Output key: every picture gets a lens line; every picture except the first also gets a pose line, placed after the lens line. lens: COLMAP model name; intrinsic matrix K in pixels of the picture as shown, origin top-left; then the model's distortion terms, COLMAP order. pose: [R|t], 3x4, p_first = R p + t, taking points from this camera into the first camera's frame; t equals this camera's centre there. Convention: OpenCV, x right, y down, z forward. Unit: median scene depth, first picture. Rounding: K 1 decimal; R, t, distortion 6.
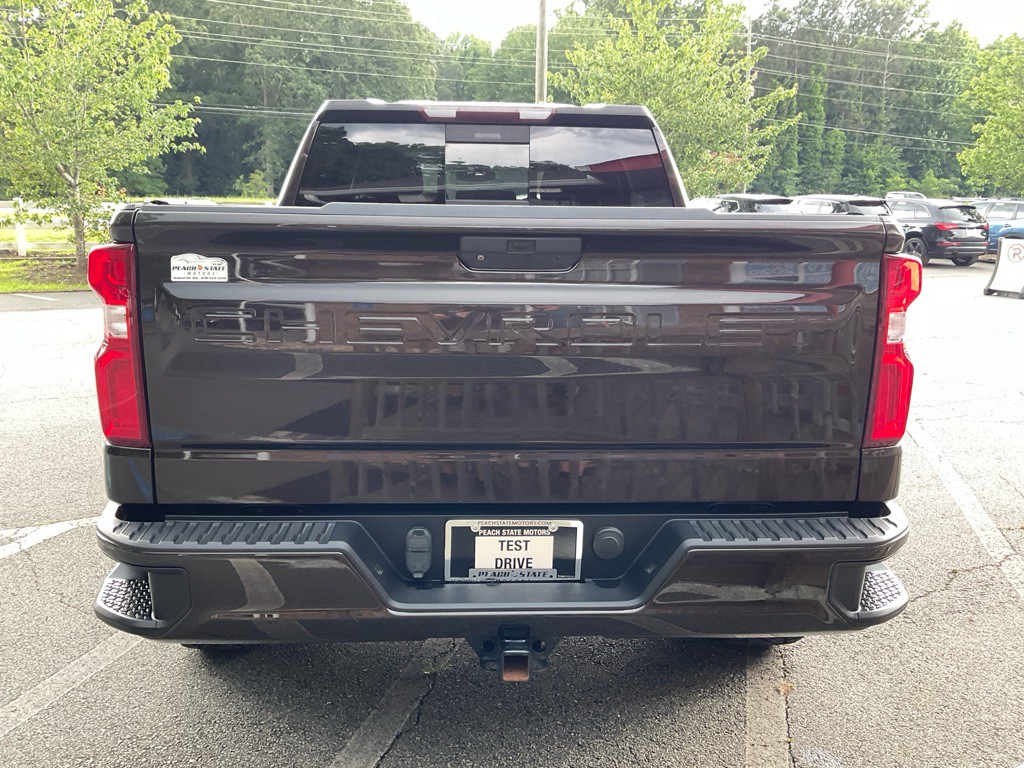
lens RADIAL K [[880.6, 0, 512.0], [0, 880.6, 384.0], [0, 0, 1]] dist [0.014968, -0.001431]
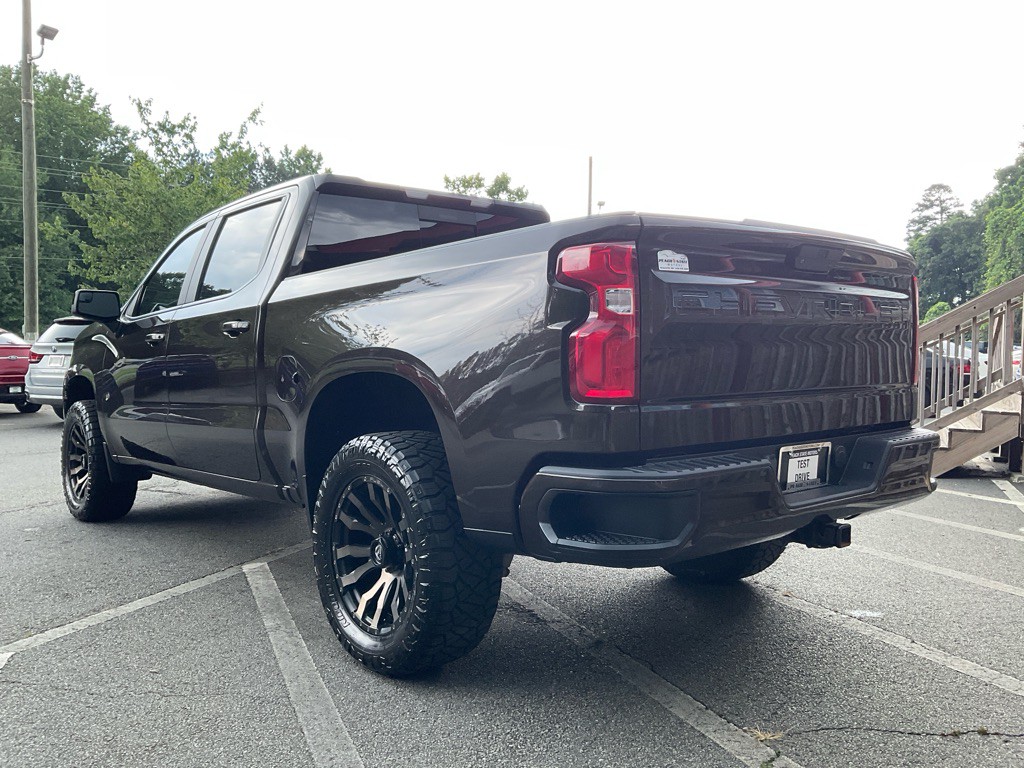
lens RADIAL K [[880.6, 0, 512.0], [0, 880.6, 384.0], [0, 0, 1]] dist [0.014968, -0.001431]
pose [[0.775149, -0.034679, 0.630825, -1.290754], [0.140603, 0.982920, -0.118736, 0.160746], [-0.615933, 0.180735, 0.766786, 0.160364]]
